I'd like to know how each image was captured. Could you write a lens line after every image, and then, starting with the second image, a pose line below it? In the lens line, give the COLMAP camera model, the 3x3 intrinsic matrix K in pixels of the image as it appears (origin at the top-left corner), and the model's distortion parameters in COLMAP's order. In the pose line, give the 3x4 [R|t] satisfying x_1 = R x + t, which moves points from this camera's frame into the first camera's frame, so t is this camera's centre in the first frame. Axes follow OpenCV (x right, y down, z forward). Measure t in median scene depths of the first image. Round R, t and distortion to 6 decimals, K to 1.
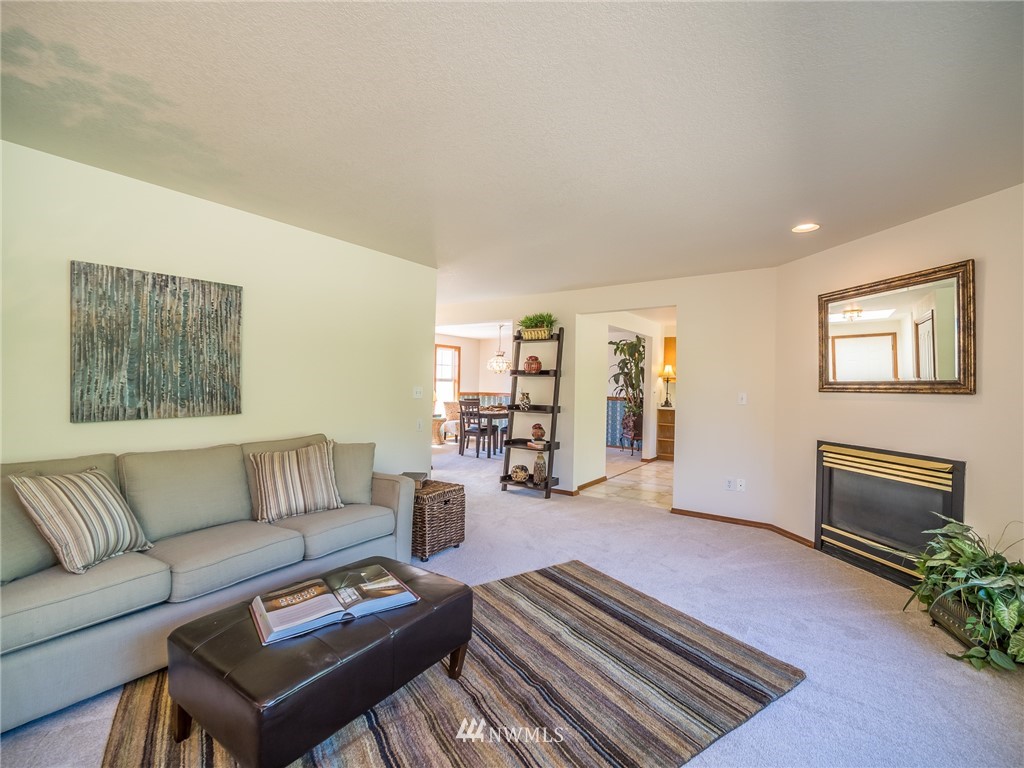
lens RADIAL K [[465.7, 0, 514.9], [0, 465.7, 384.8], [0, 0, 1]] dist [-0.005861, 0.000347]
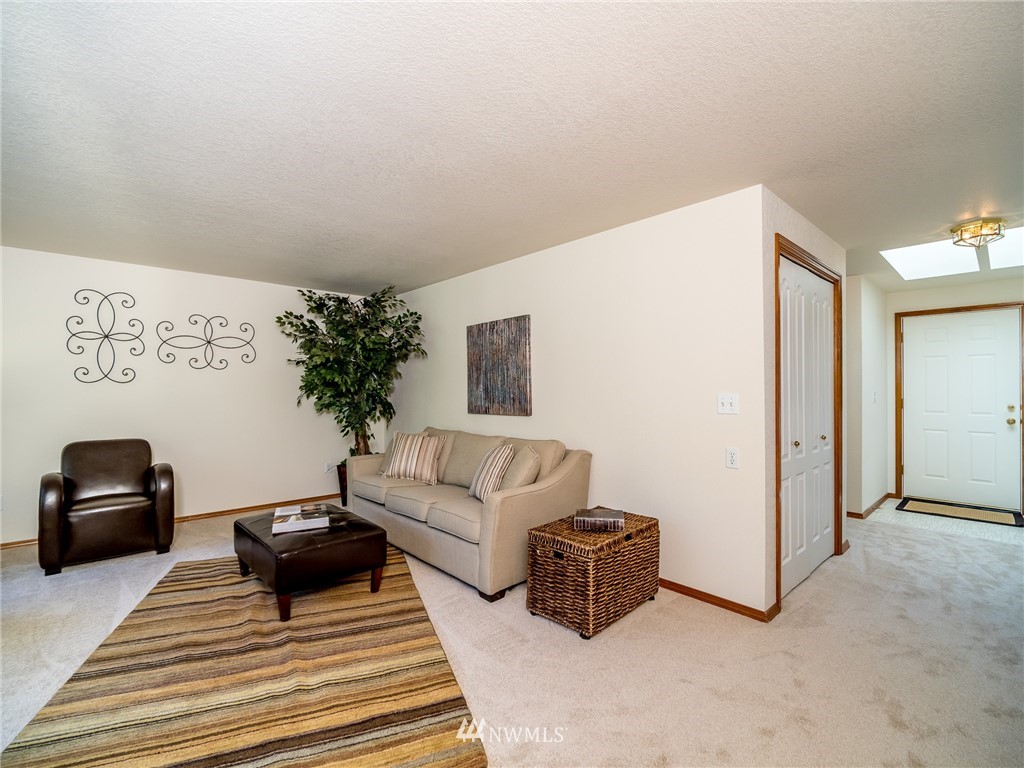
lens RADIAL K [[465.7, 0, 510.5], [0, 465.7, 382.5], [0, 0, 1]] dist [-0.005861, 0.000347]
pose [[-0.226002, -0.033985, -0.973534, 0.684049], [-0.005307, 0.999419, -0.033657, 0.016814], [0.974112, -0.002440, -0.226051, 1.324704]]
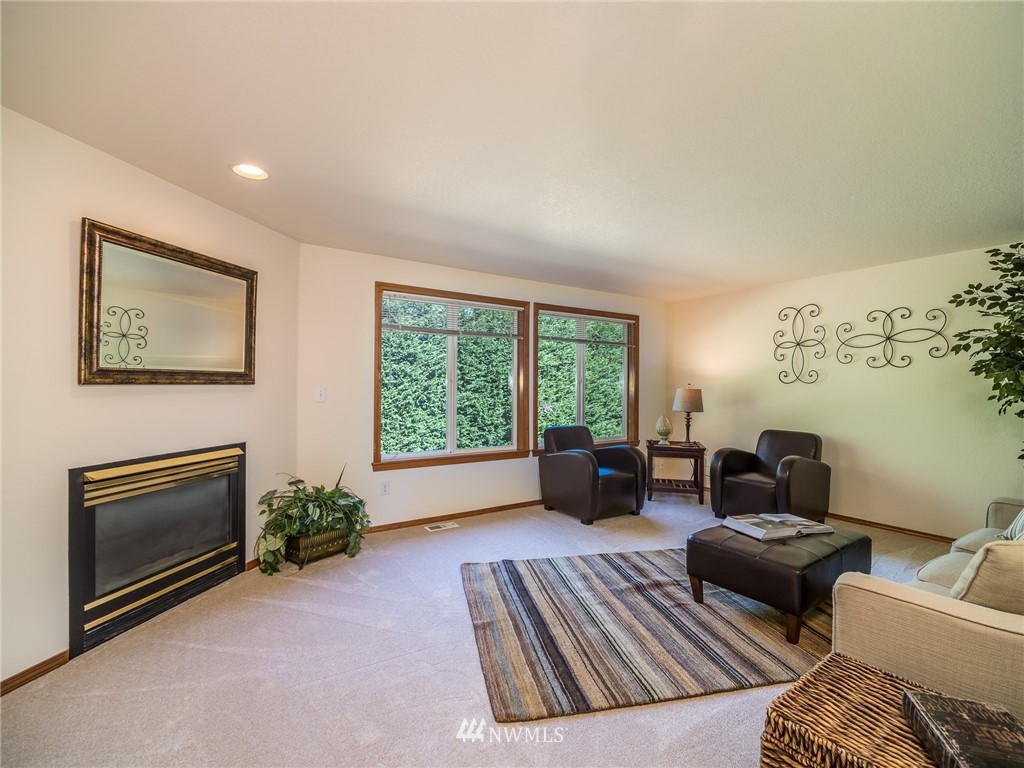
lens RADIAL K [[465.7, 0, 515.6], [0, 465.7, 381.1], [0, 0, 1]] dist [-0.005861, 0.000347]
pose [[-0.927690, -0.022985, 0.372642, -0.088282], [-0.025540, 0.999672, -0.001920, -0.002520], [-0.372476, -0.011299, -0.927973, 1.739213]]
